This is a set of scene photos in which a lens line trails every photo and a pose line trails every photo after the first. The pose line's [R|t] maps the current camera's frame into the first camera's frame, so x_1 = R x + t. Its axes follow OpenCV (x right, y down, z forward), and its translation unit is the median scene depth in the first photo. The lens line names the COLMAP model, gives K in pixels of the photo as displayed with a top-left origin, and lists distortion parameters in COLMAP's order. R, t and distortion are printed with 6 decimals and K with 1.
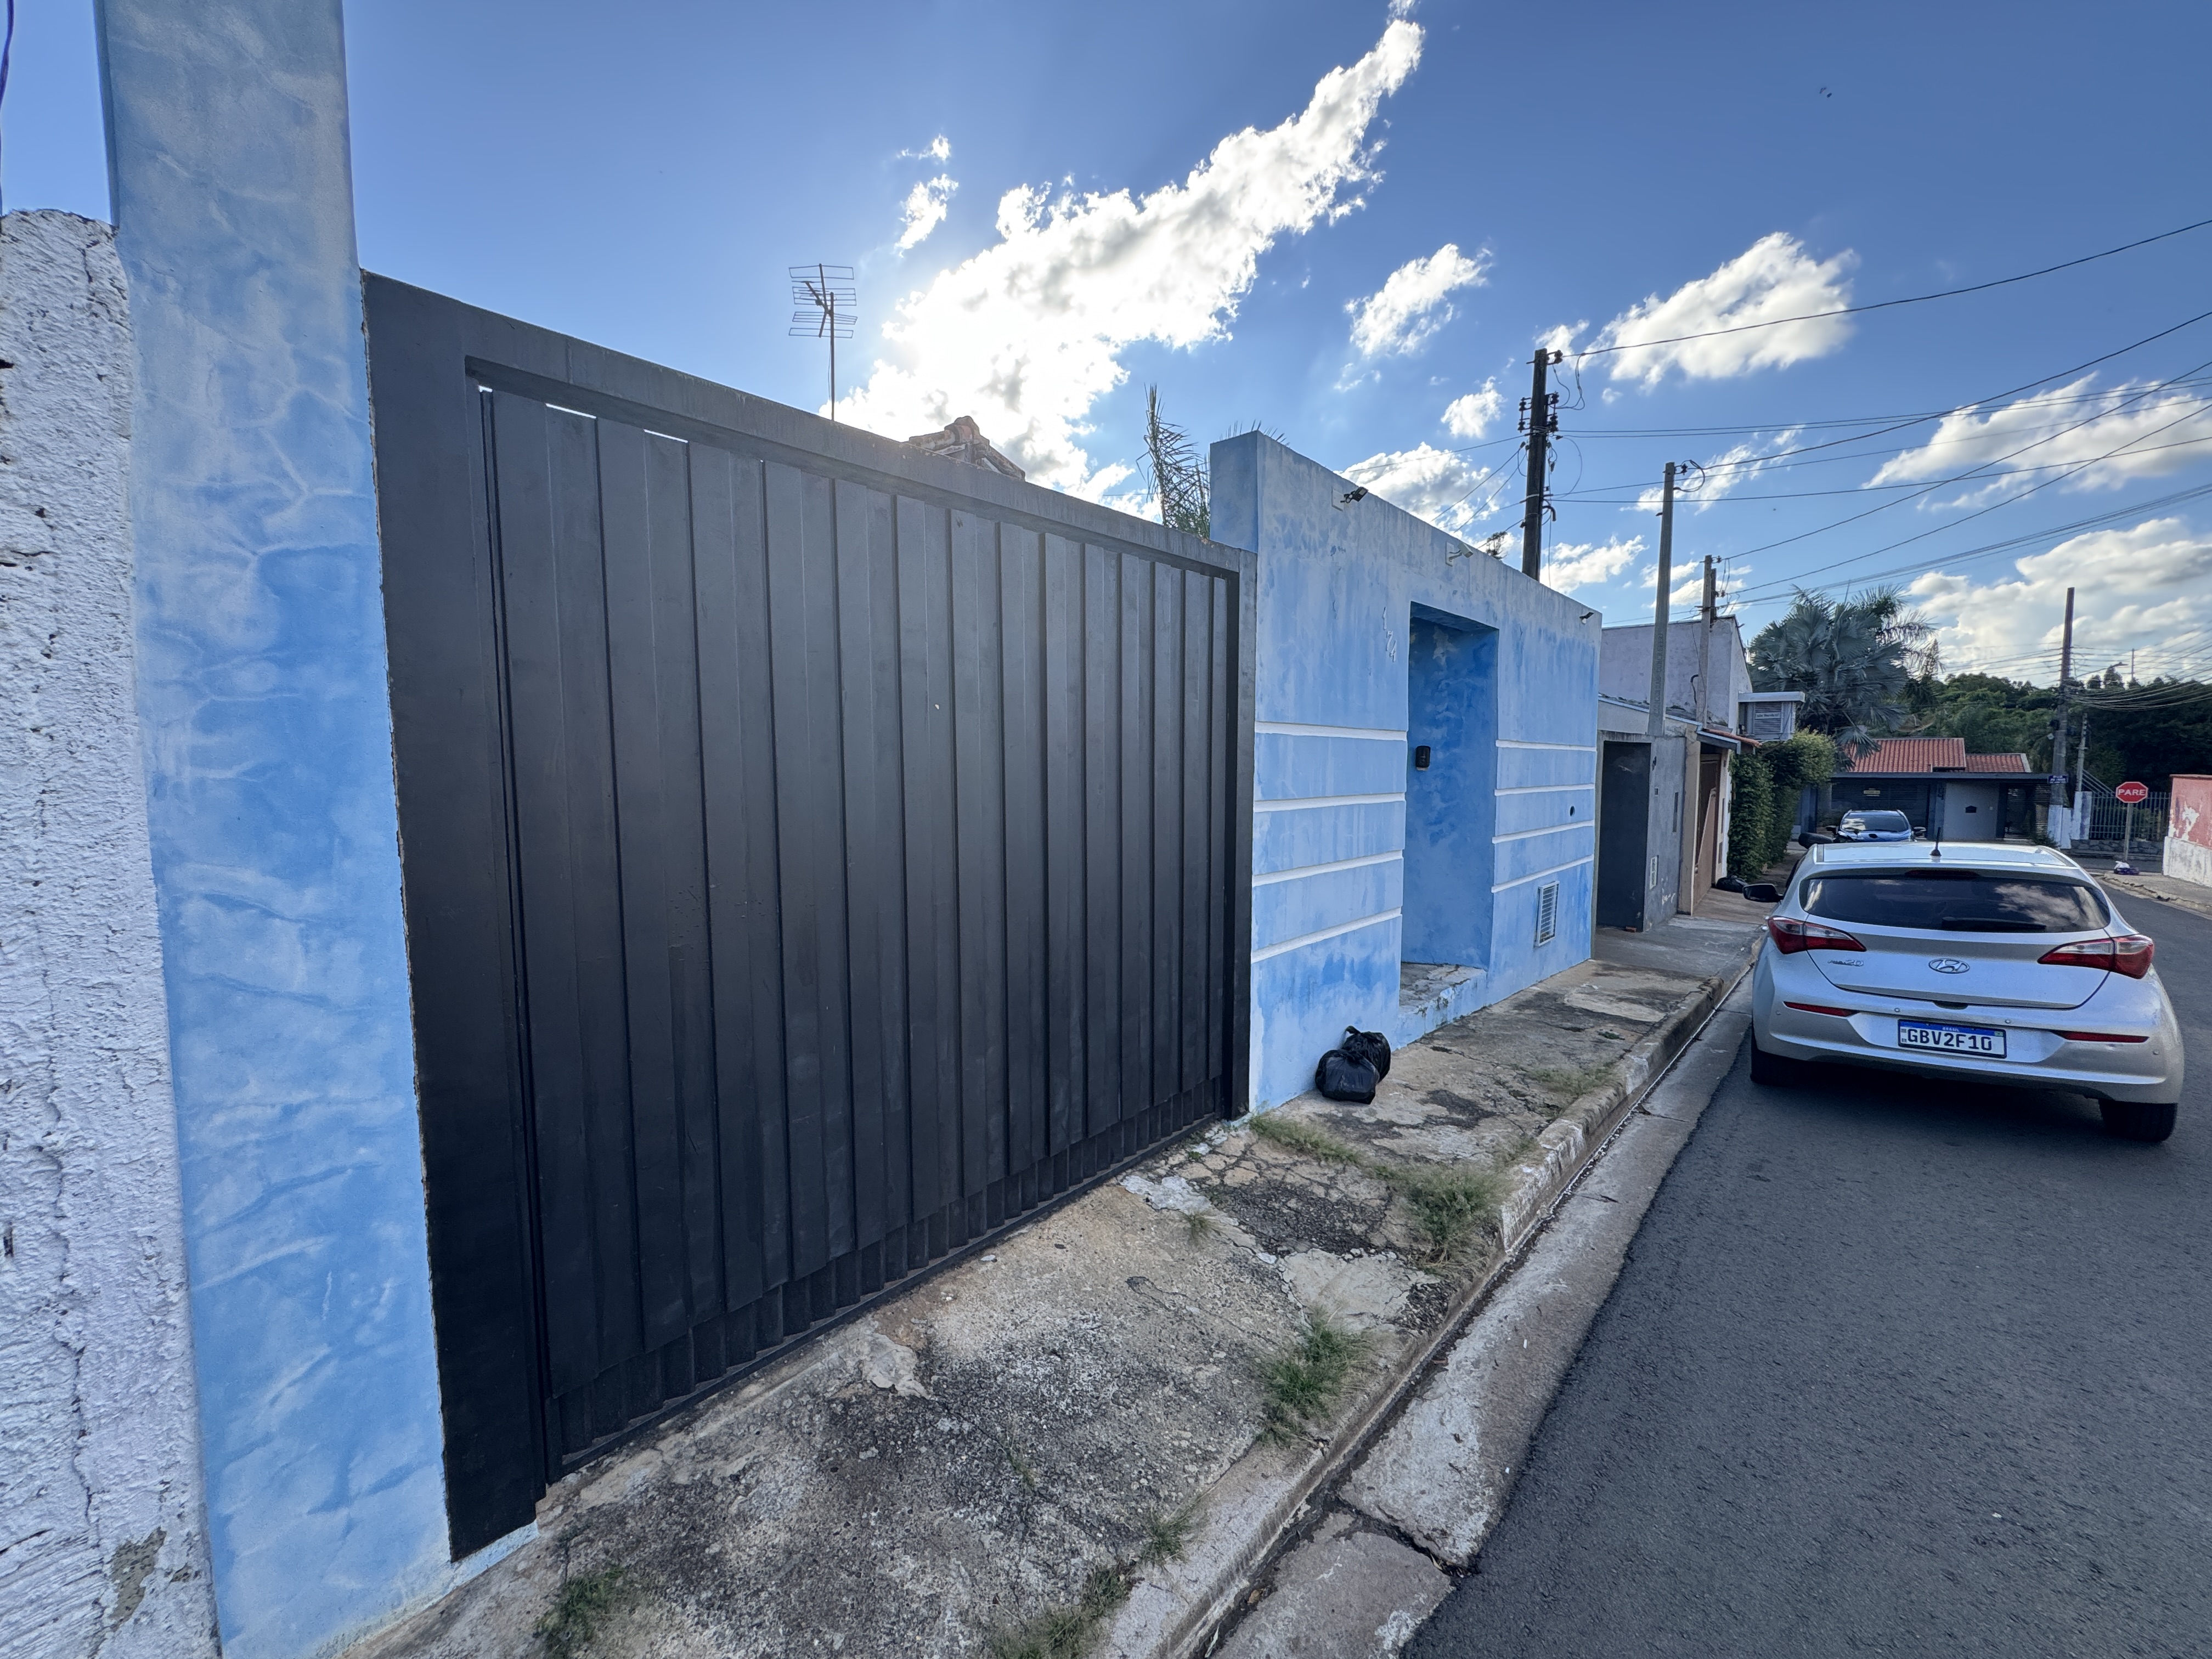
lens RADIAL K [[886.1, 0, 1106.0], [0, 886.1, 829.5], [0, 0, 1]] dist [-0.002418, -0.000019]
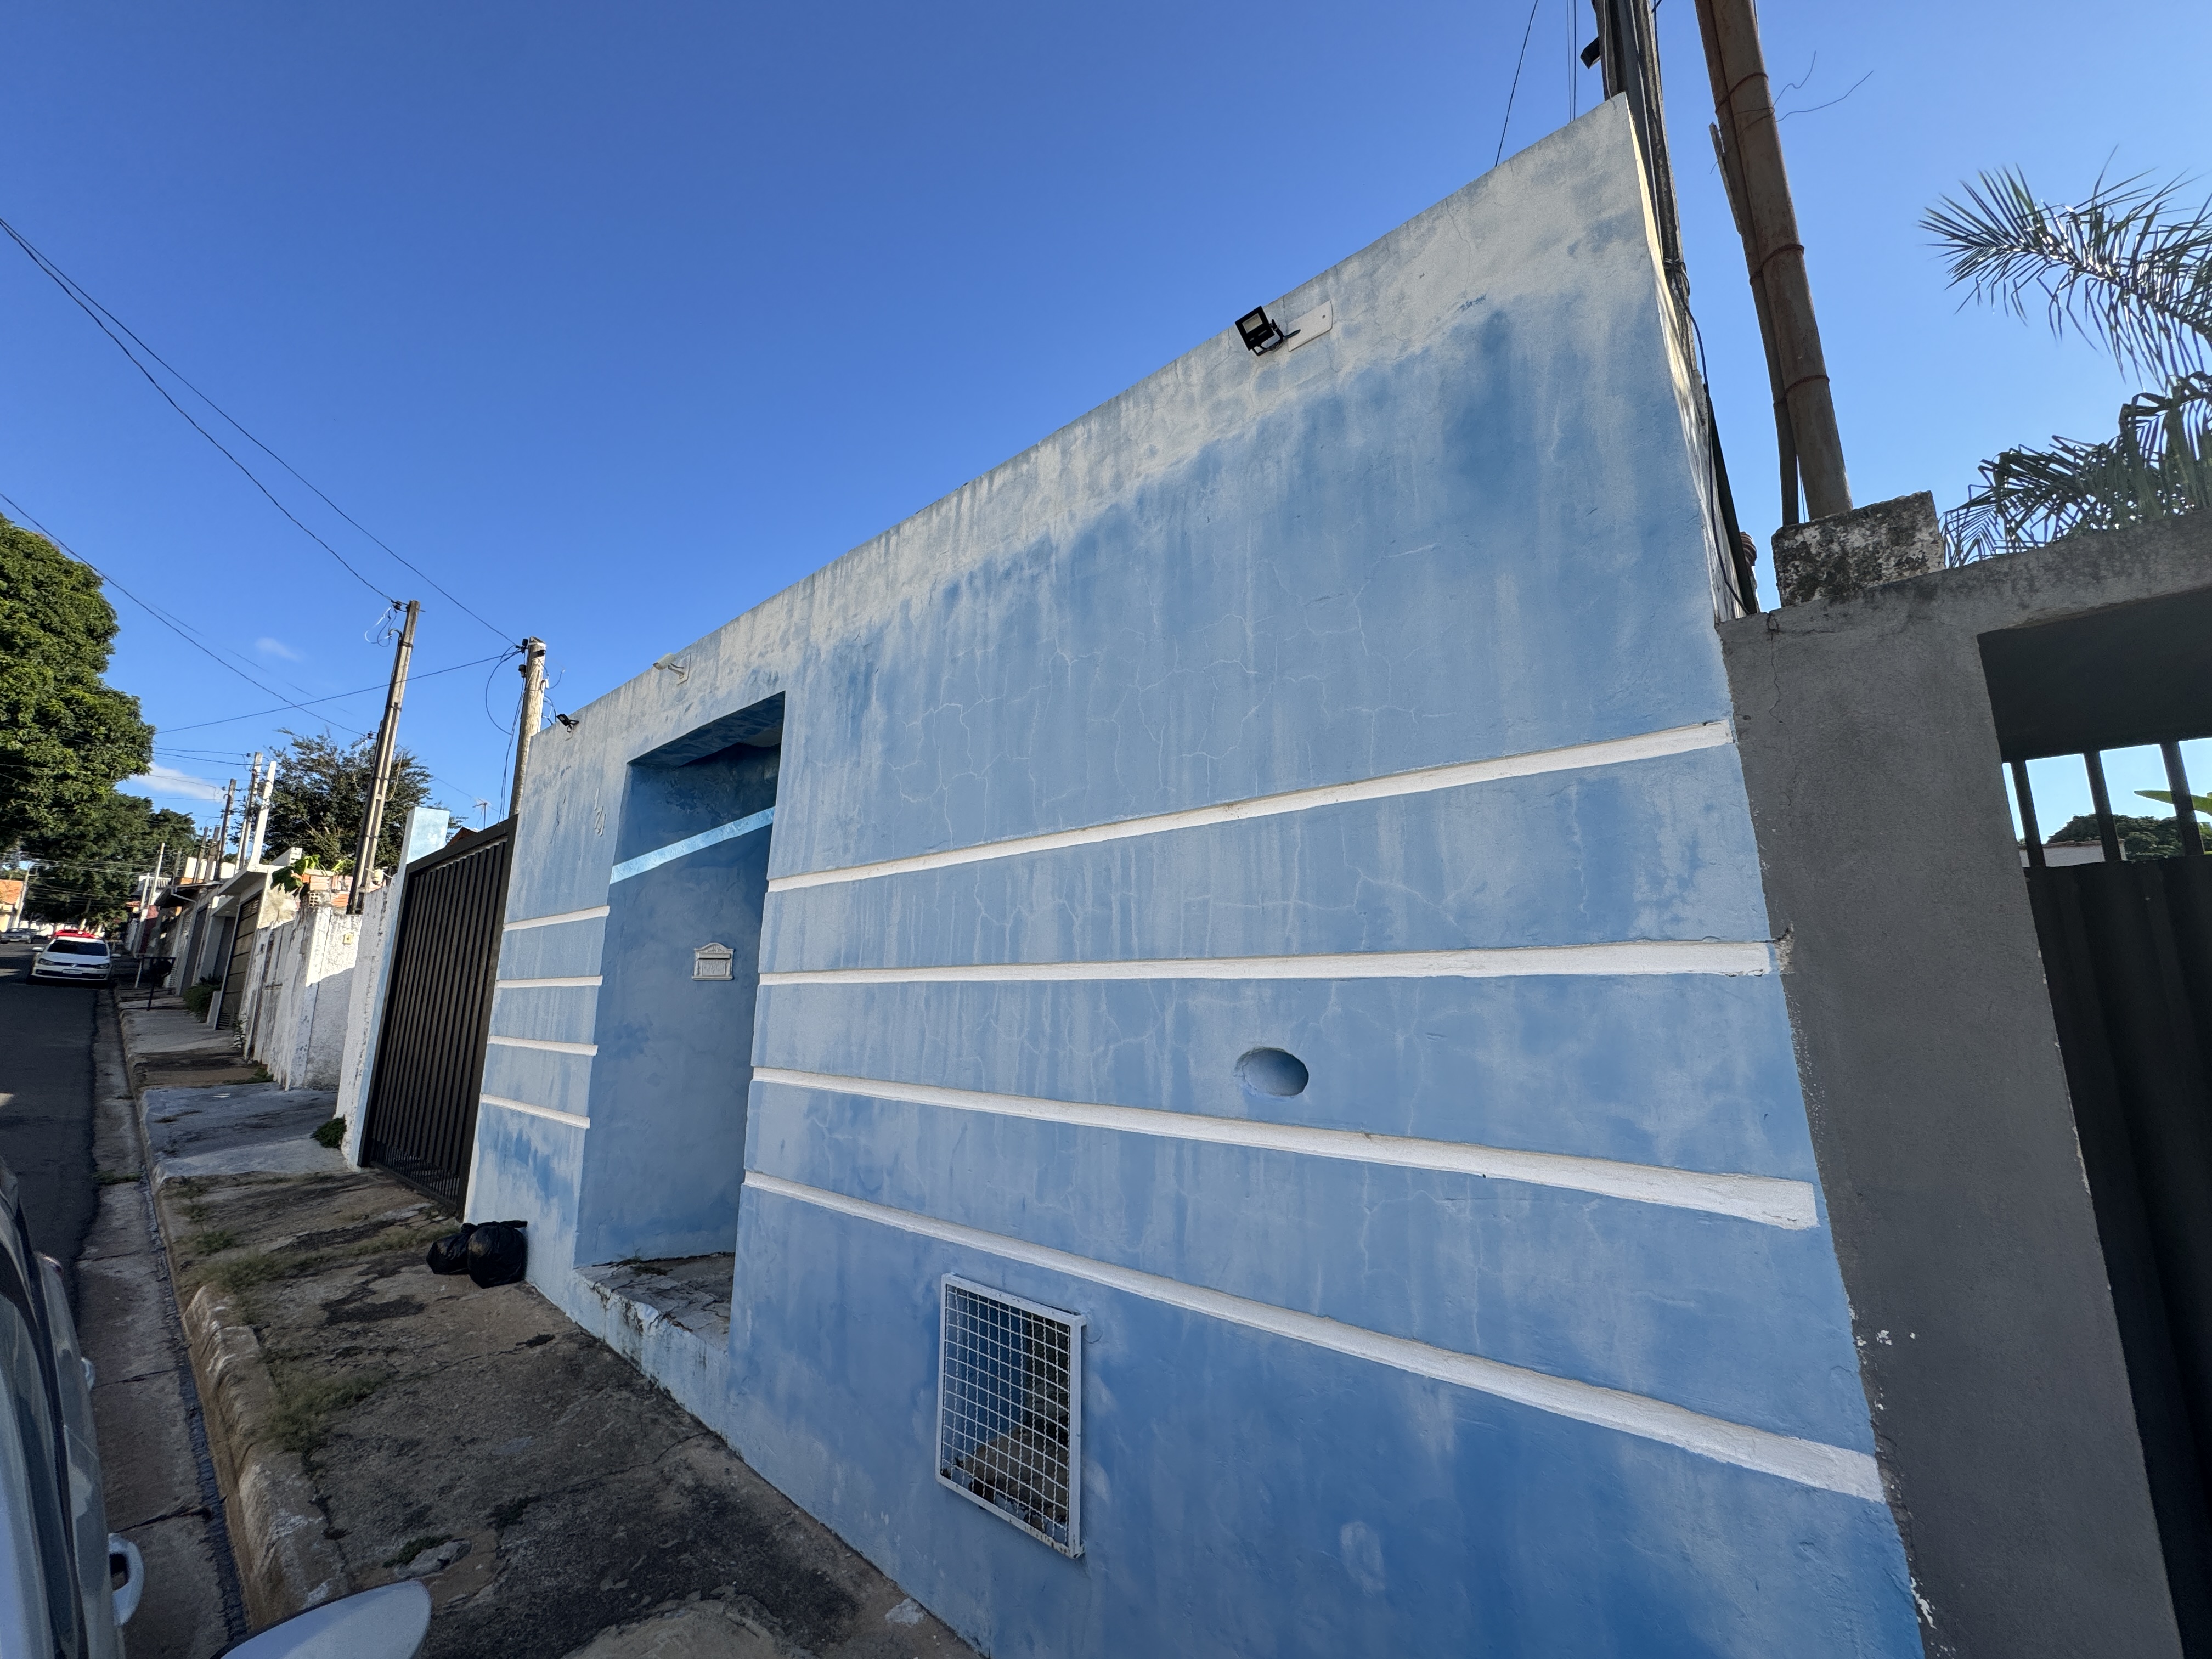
lens RADIAL K [[887.8, 0, 1106.0], [0, 887.8, 829.5], [0, 0, 1]] dist [-0.002311, -0.000087]
pose [[-0.006714, -0.202102, -0.979342, 1.565527], [-0.085686, 0.975878, -0.200799, -0.065020], [0.996300, 0.082568, -0.023869, 1.949059]]
